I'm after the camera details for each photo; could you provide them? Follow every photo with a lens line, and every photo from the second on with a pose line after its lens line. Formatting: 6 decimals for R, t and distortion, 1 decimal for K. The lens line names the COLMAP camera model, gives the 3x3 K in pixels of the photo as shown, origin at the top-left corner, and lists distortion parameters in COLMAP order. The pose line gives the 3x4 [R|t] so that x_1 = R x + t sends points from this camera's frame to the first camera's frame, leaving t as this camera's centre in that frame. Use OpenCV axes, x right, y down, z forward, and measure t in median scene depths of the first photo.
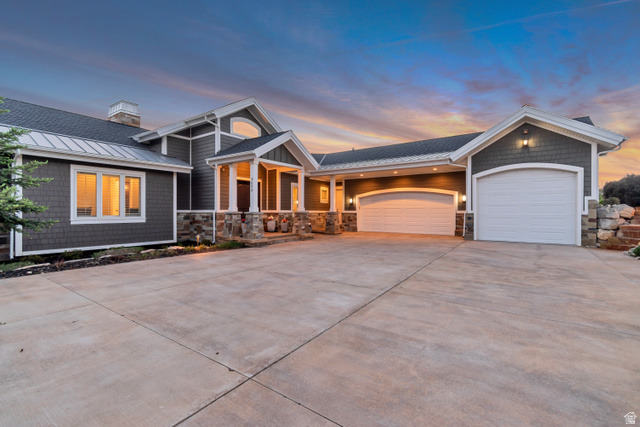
lens RADIAL K [[283.4, 0, 318.2], [0, 283.4, 214.3], [0, 0, 1]] dist [0.000337, 0.000254]
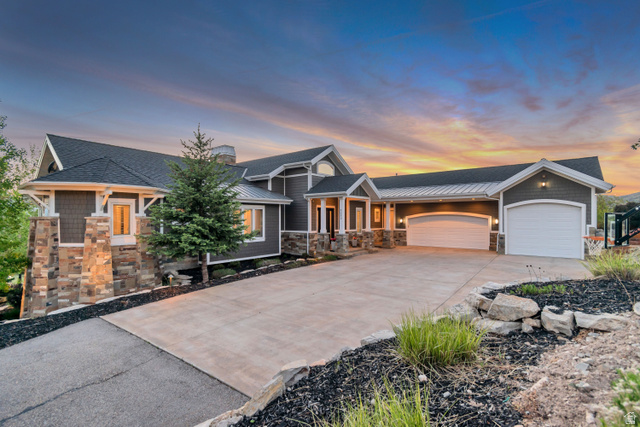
lens RADIAL K [[291.8, 0, 315.9], [0, 291.8, 220.0], [0, 0, 1]] dist [-0.000835, -0.000140]
pose [[0.998385, -0.003383, -0.056706, -0.262289], [0.003253, 0.999992, -0.002385, -0.069043], [0.056713, 0.002197, 0.998388, -0.424186]]
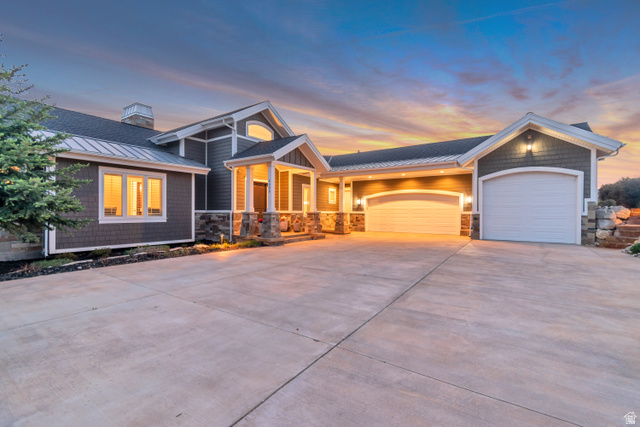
lens RADIAL K [[282.6, 0, 319.2], [0, 282.6, 216.4], [0, 0, 1]] dist [0.000221, 0.000808]
pose [[0.999884, 0.002455, 0.015026, -0.062485], [-0.002535, 0.999983, 0.005283, 0.001208], [-0.015013, -0.005320, 0.999873, -0.043247]]
